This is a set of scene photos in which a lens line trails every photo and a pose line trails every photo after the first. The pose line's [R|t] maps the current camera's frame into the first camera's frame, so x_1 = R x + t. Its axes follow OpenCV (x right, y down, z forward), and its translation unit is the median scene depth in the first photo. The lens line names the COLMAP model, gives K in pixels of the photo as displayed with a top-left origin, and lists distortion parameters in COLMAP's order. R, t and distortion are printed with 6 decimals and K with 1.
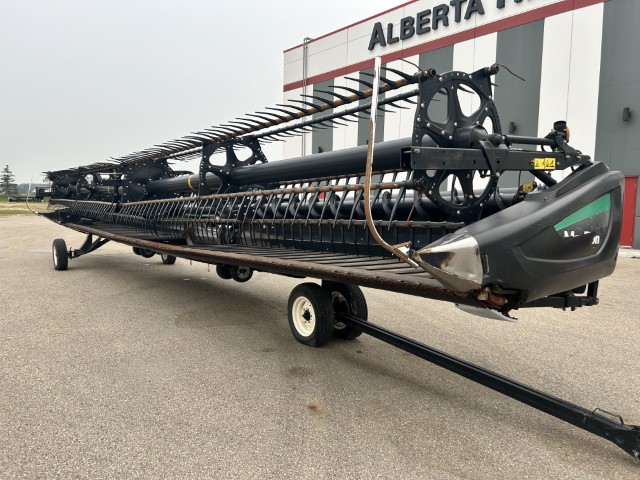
lens RADIAL K [[481.2, 0, 317.1], [0, 481.2, 240.7], [0, 0, 1]] dist [0.036241, -0.045428]
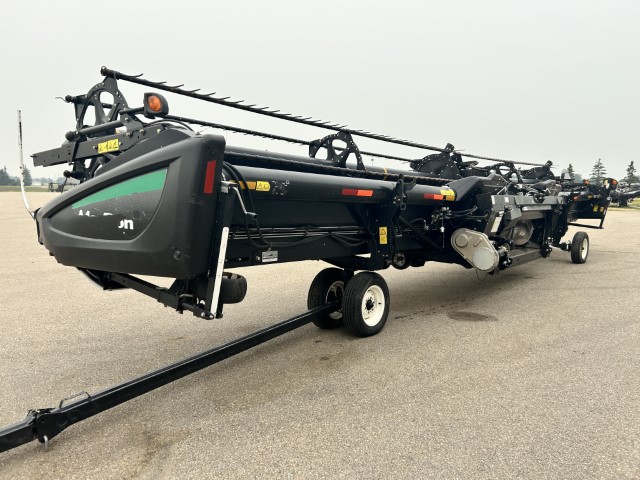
lens RADIAL K [[481.2, 0, 317.1], [0, 481.2, 240.7], [0, 0, 1]] dist [0.036241, -0.045428]
pose [[0.206981, 0.074354, -0.975515, 1.590220], [-0.067728, 0.995805, 0.061530, -0.051174], [0.975998, 0.053335, 0.211149, 1.216177]]
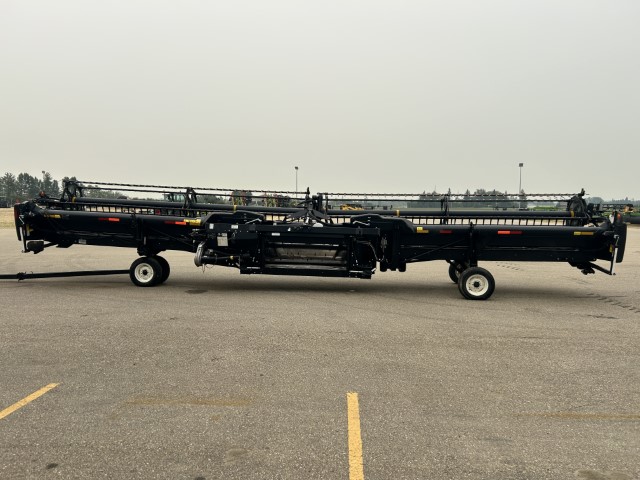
lens RADIAL K [[481.2, 0, 317.1], [0, 481.2, 240.7], [0, 0, 1]] dist [0.036241, -0.045428]
pose [[-0.671117, 0.011678, -0.741259, 1.785777], [-0.086177, 0.991869, 0.093648, -0.401696], [0.736326, 0.126728, -0.664654, 4.918495]]
